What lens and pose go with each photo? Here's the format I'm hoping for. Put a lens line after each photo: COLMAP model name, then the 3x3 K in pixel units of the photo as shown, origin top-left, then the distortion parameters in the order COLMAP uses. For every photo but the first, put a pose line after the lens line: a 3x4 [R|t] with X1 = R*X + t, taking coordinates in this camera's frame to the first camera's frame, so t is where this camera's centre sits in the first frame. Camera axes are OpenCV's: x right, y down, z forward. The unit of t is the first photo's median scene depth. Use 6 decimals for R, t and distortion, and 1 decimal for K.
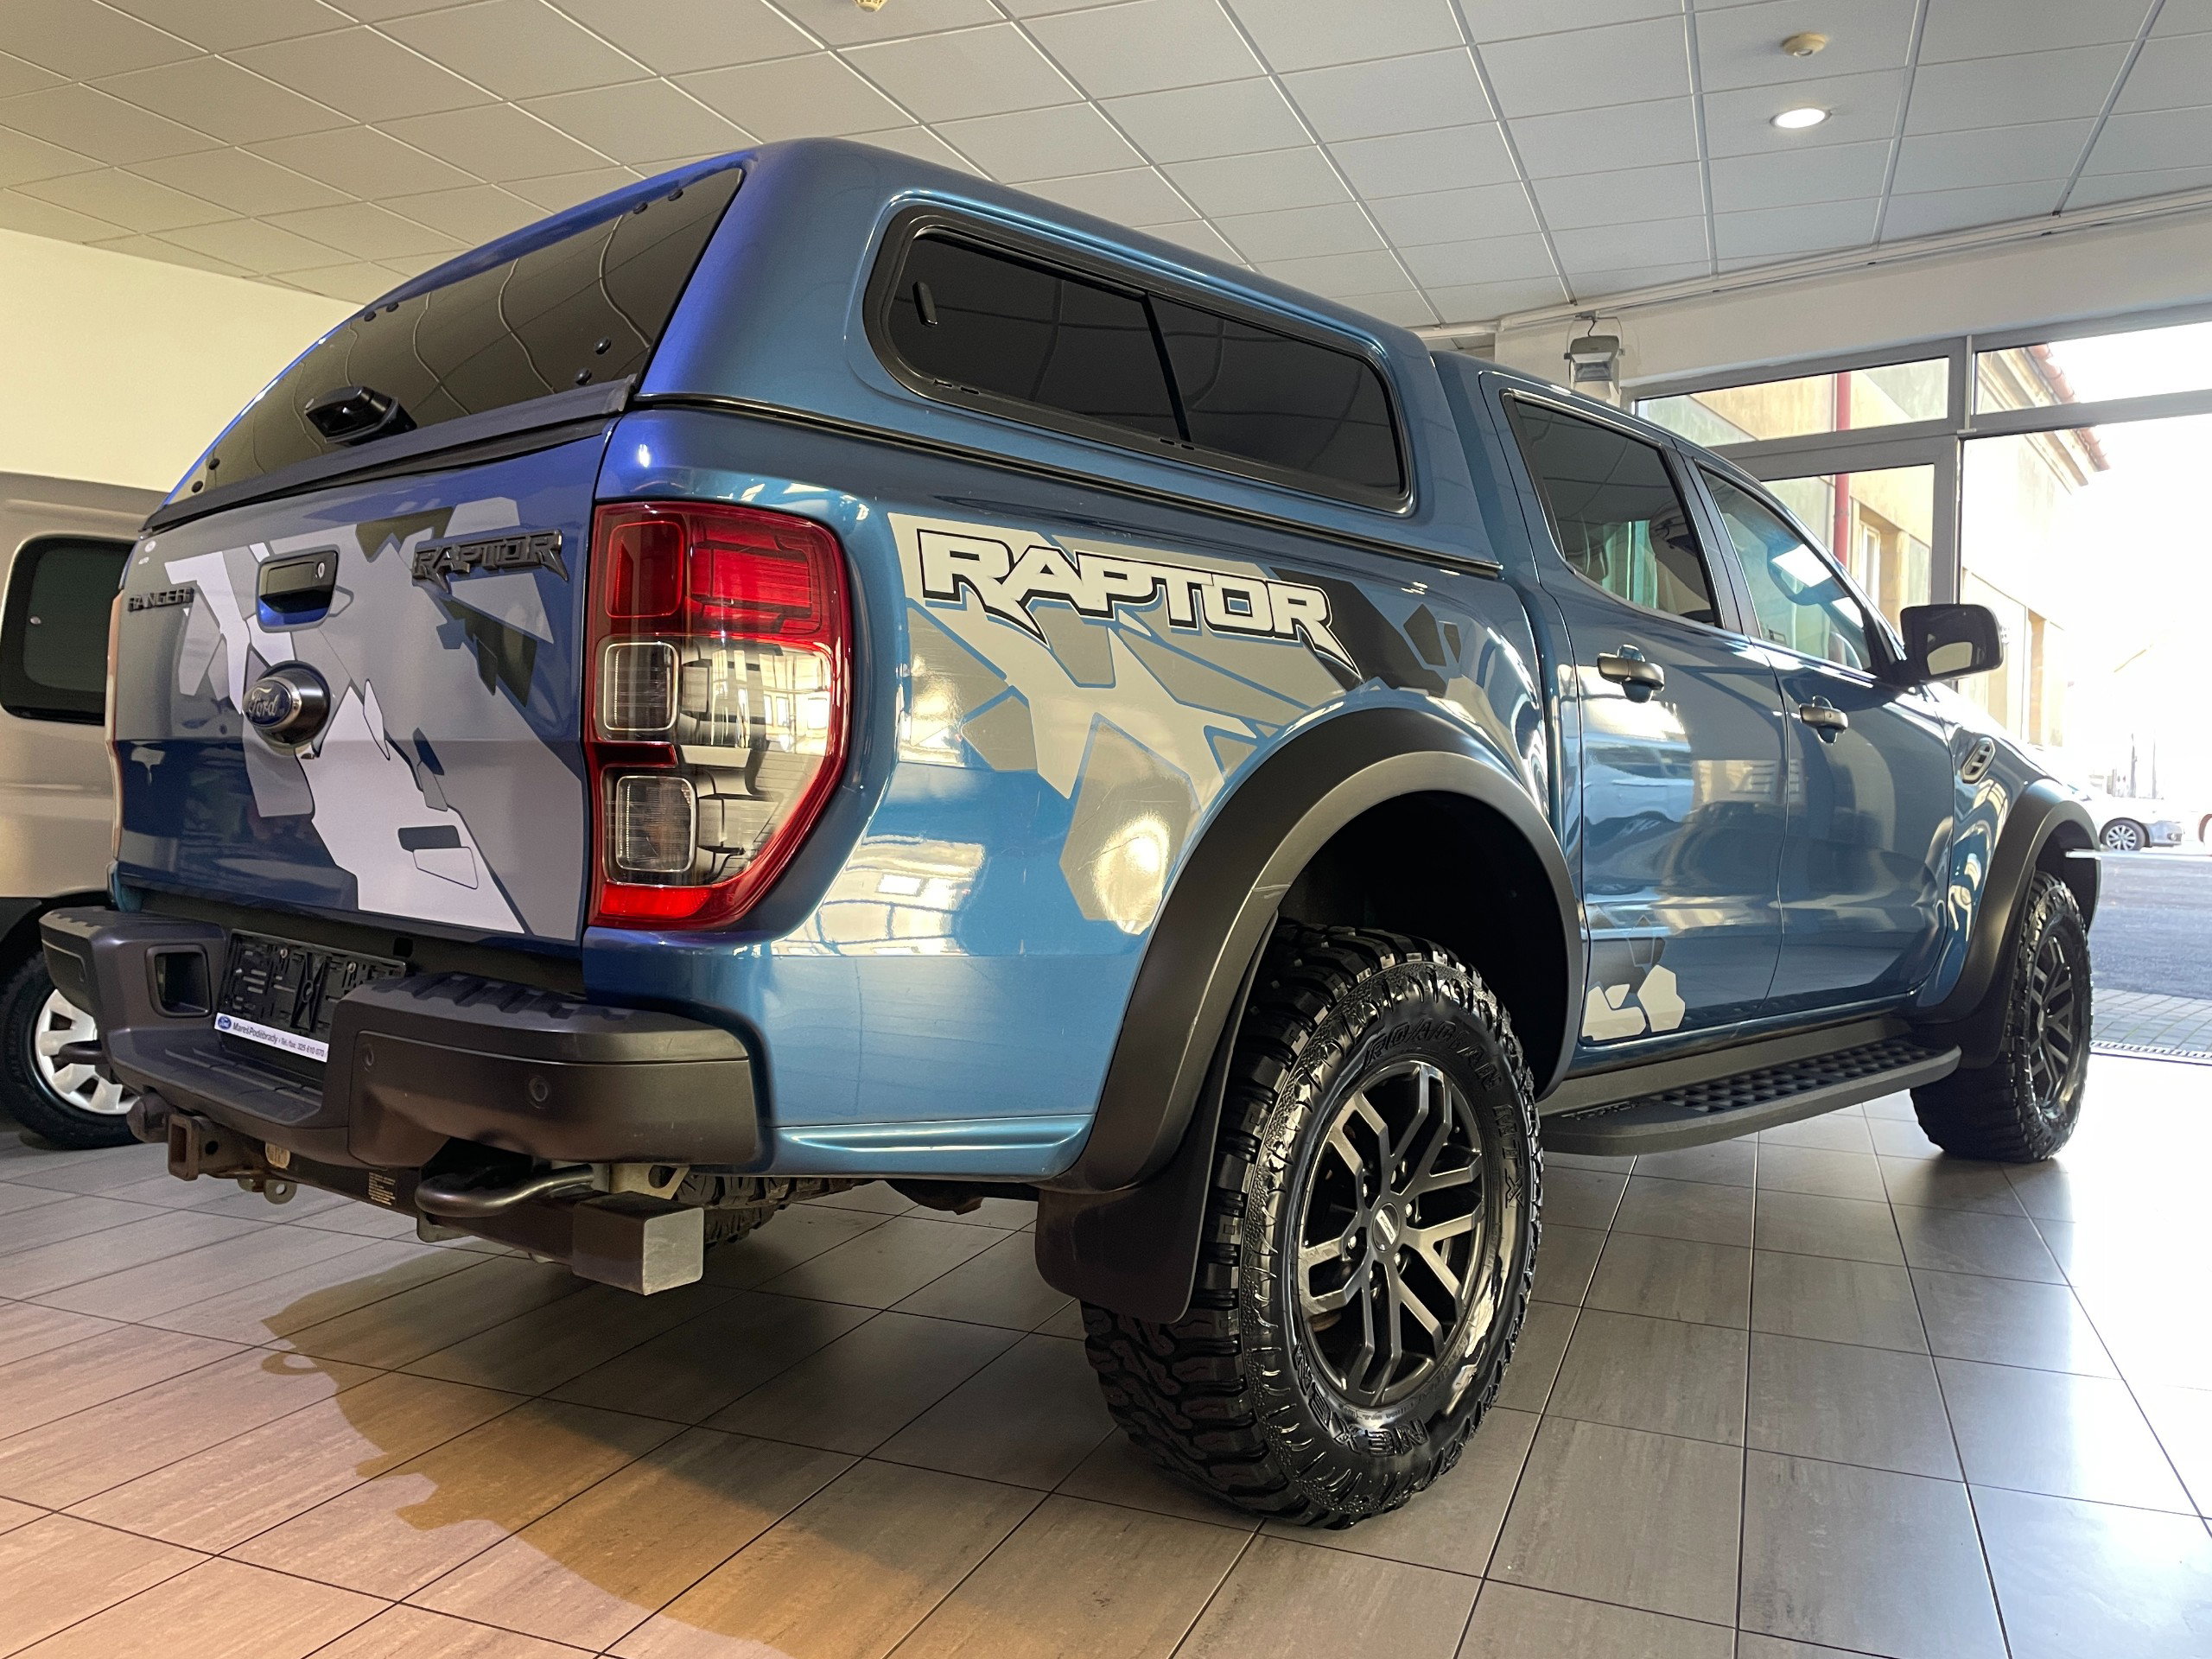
lens RADIAL K [[1680.6, 0, 1106.6], [0, 1680.6, 795.7], [0, 0, 1]] dist [0.092283, -0.116015]
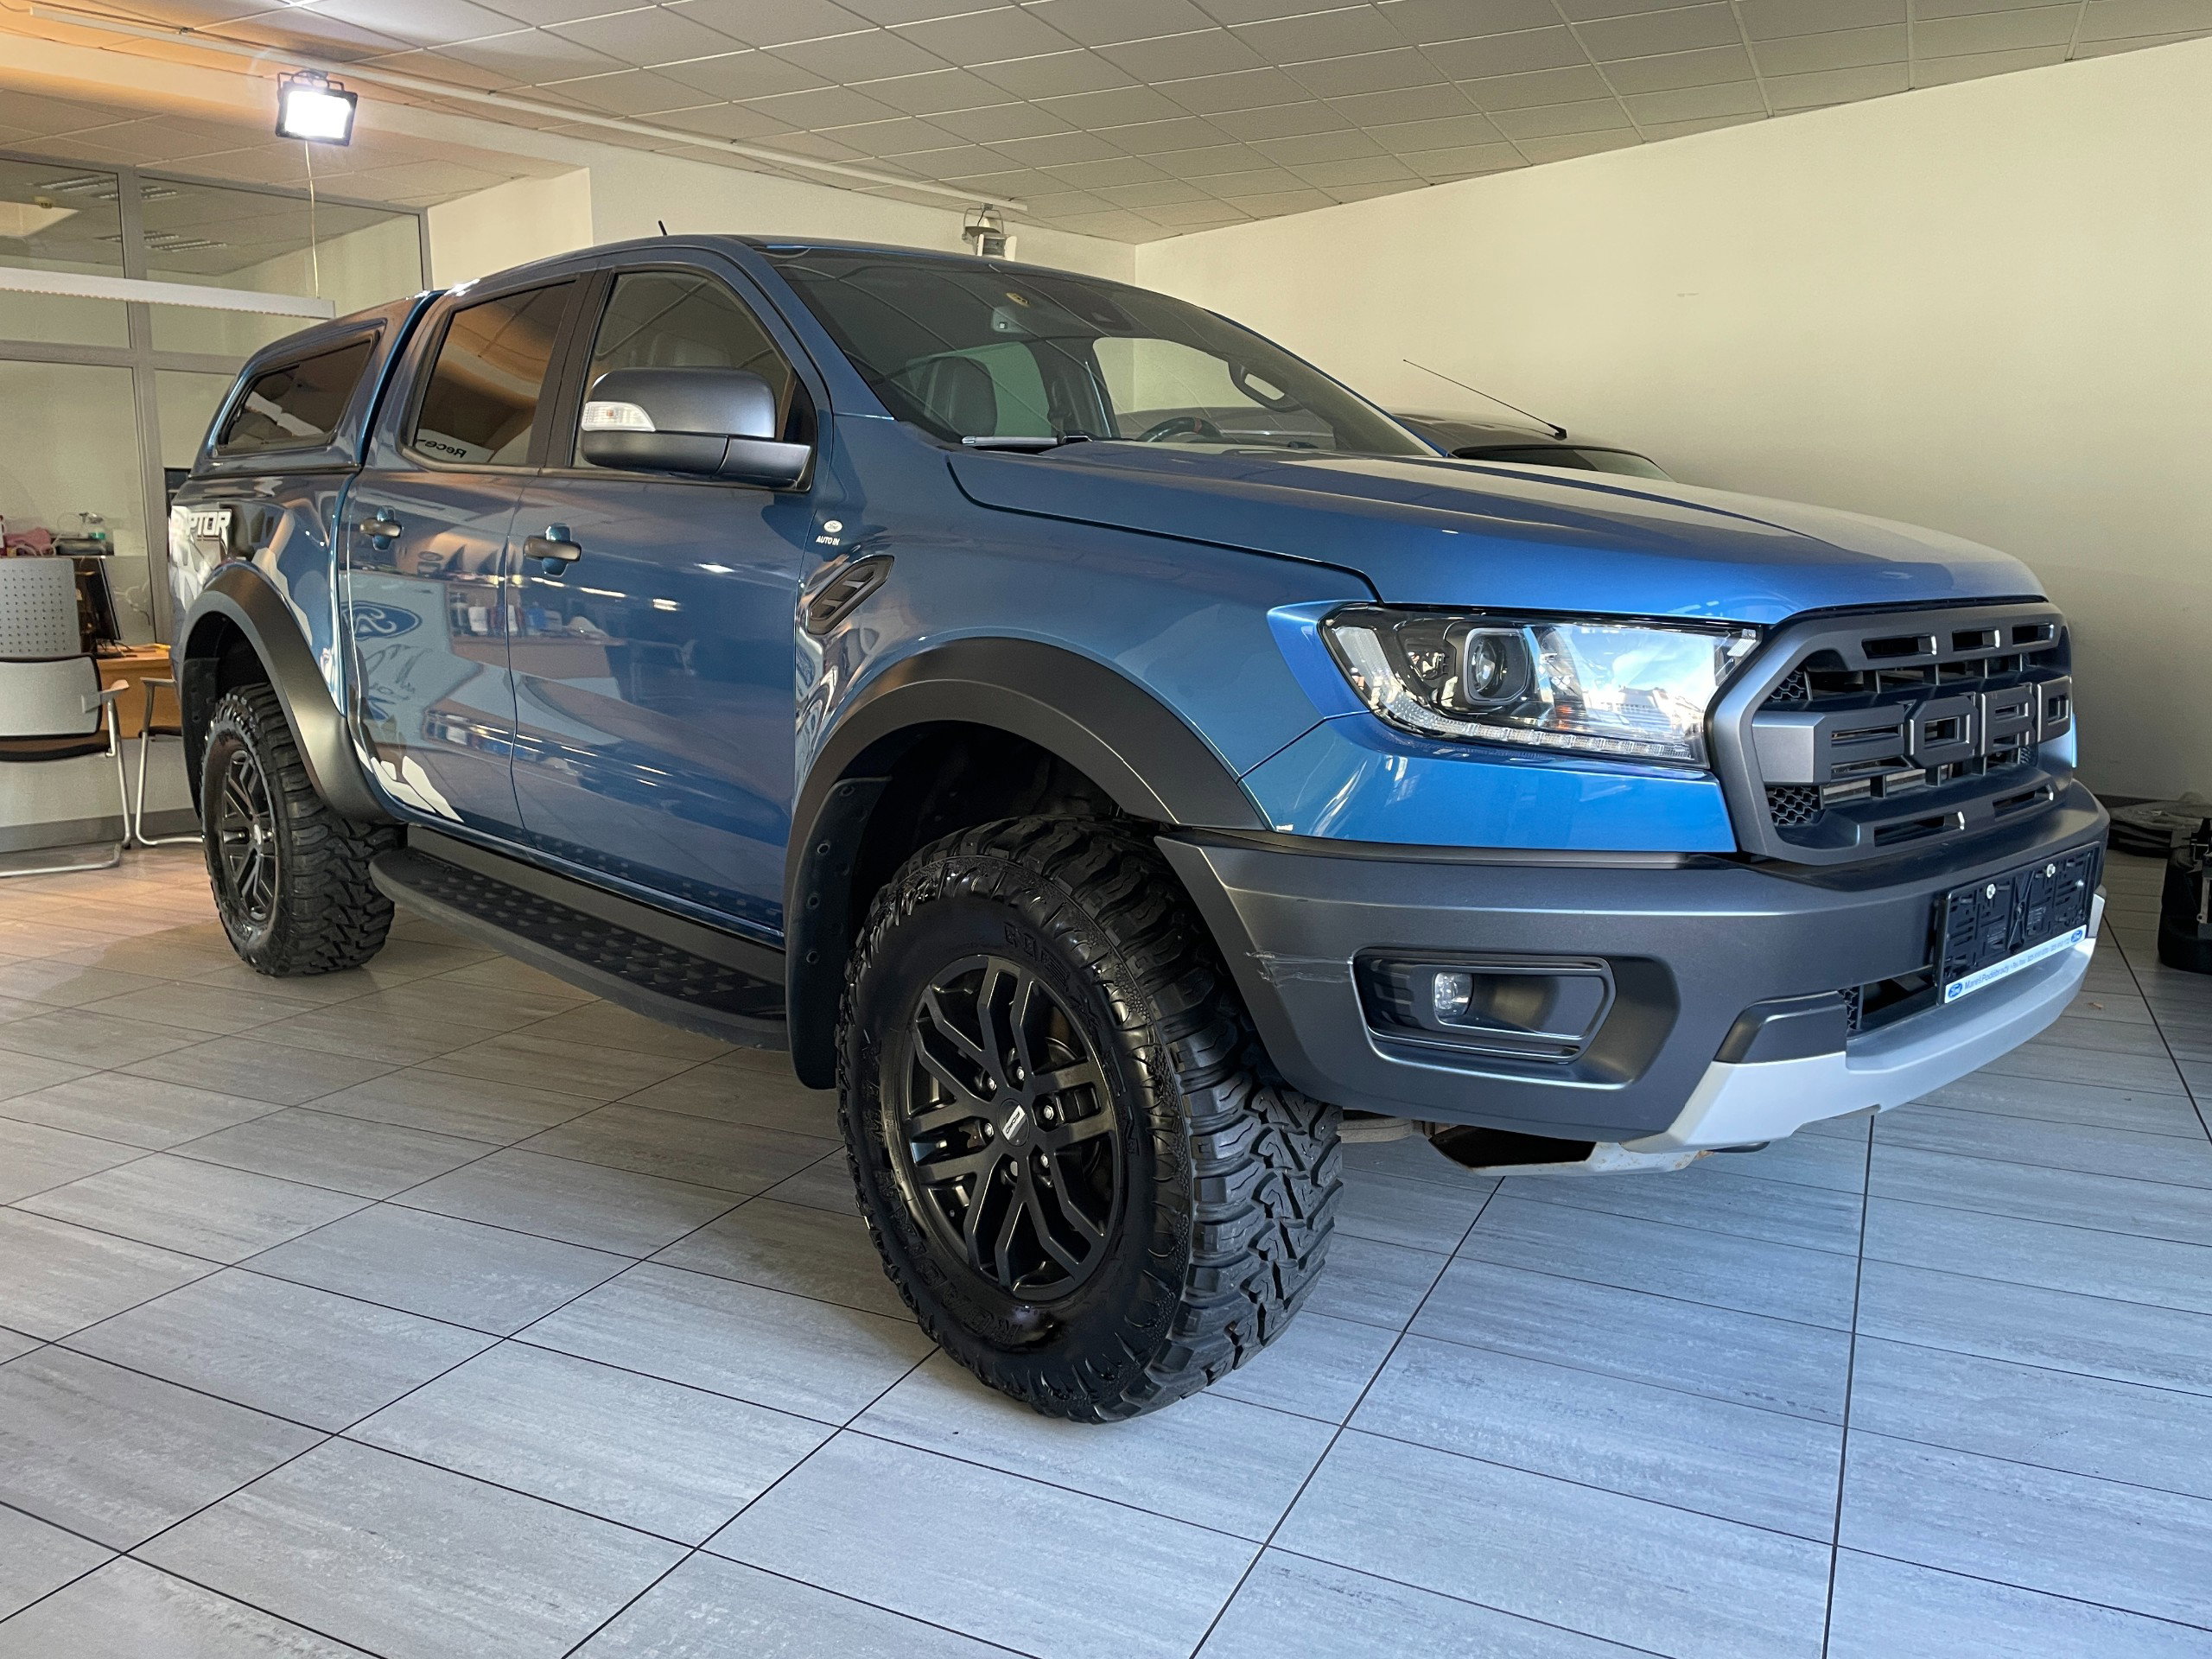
lens RADIAL K [[1680.6, 0, 1074.3], [0, 1680.6, 797.0], [0, 0, 1]] dist [0.092283, -0.116015]
pose [[-0.084024, 0.127901, -0.988221, 2.125591], [-0.009935, 0.991571, 0.129180, -0.057191], [0.996414, 0.020673, -0.082045, 2.198470]]
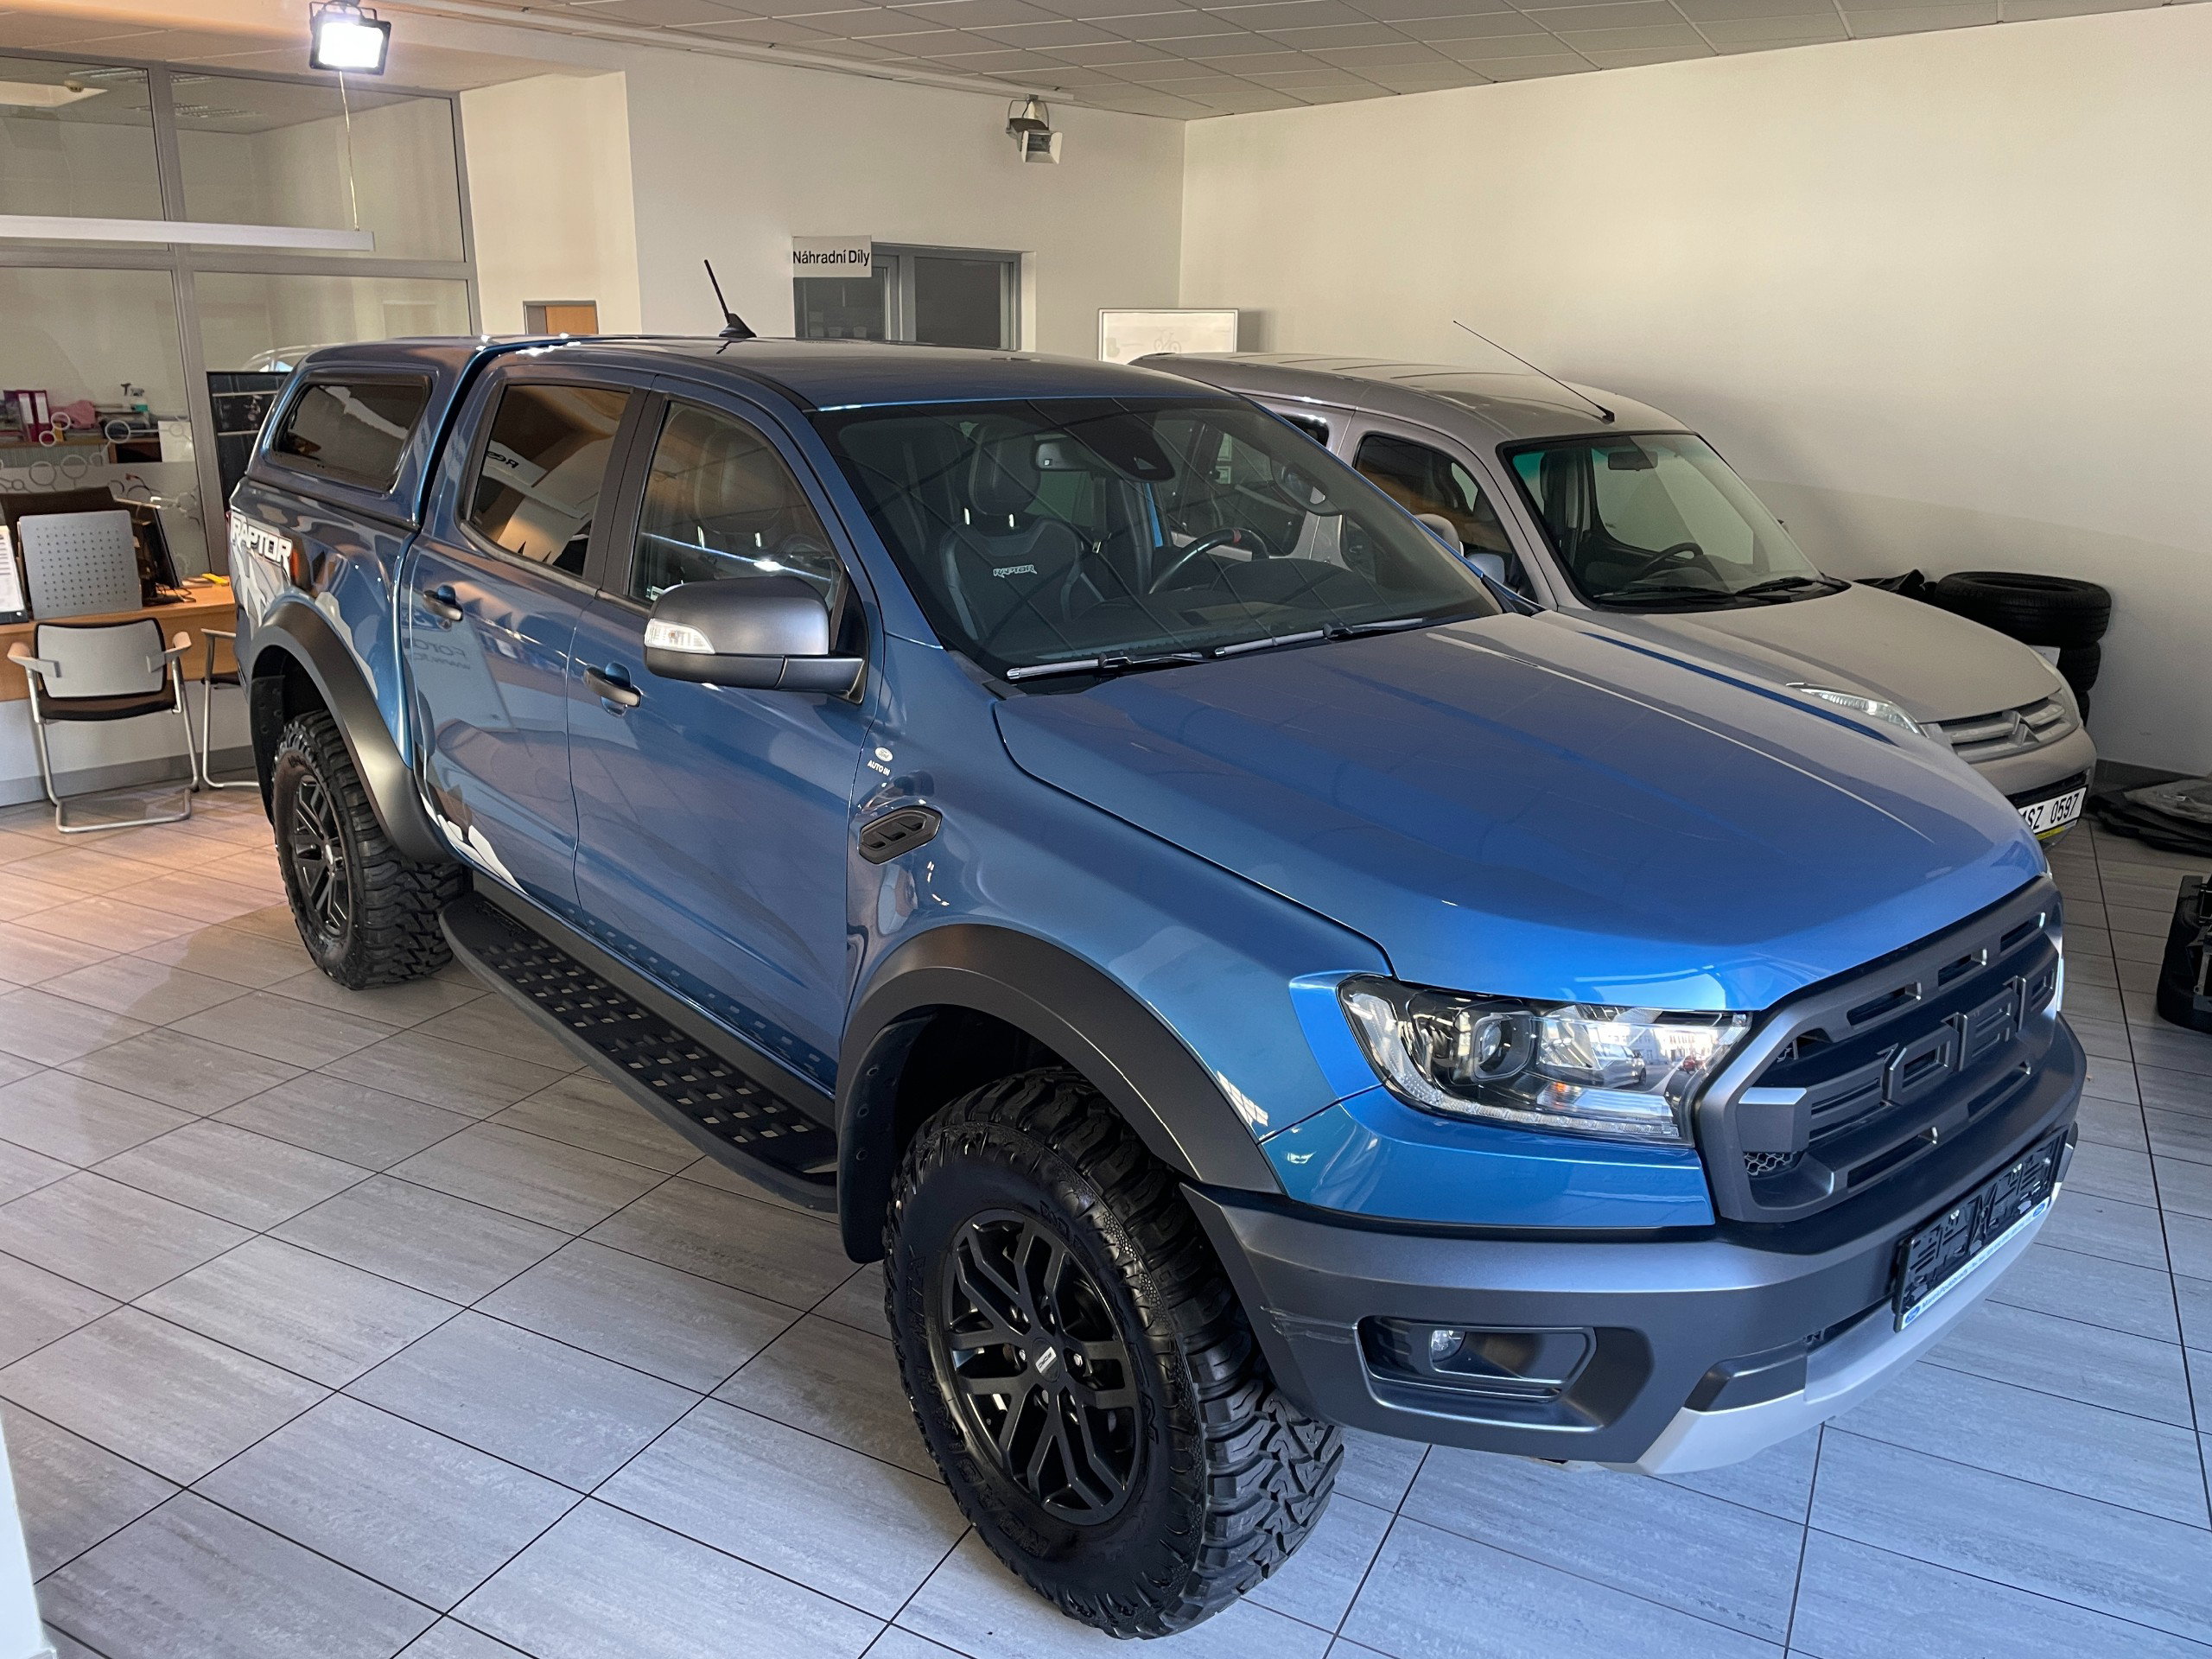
lens RADIAL K [[1680.6, 0, 1072.9], [0, 1680.6, 797.3], [0, 0, 1]] dist [0.092283, -0.116015]
pose [[-0.108236, 0.249862, -0.962213, 2.132872], [-0.025209, 0.966898, 0.253915, -0.377483], [0.993806, 0.051739, -0.098354, 2.191364]]
